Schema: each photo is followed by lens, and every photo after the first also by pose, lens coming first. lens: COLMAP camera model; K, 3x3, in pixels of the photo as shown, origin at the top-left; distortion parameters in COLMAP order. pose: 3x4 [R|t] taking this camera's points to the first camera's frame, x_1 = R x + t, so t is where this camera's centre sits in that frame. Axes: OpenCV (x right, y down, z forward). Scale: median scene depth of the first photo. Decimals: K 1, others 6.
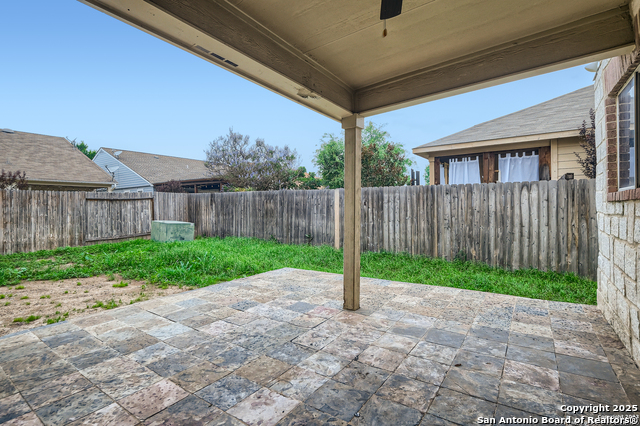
lens RADIAL K [[311.3, 0, 319.4], [0, 311.3, 211.2], [0, 0, 1]] dist [-0.000816, -0.000112]
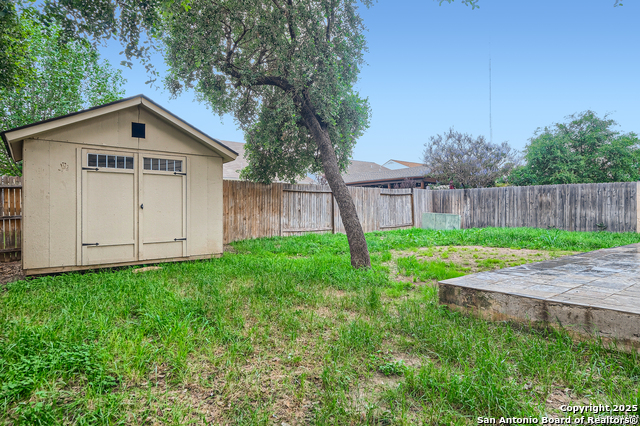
lens RADIAL K [[372.4, 0, 319.9], [0, 372.4, 212.9], [0, 0, 1]] dist [-0.001748, -0.000283]
pose [[0.956748, 0.006815, -0.290838, -0.548719], [-0.009660, 0.999919, -0.008346, 0.052253], [0.290758, 0.010794, 0.956736, -0.497783]]
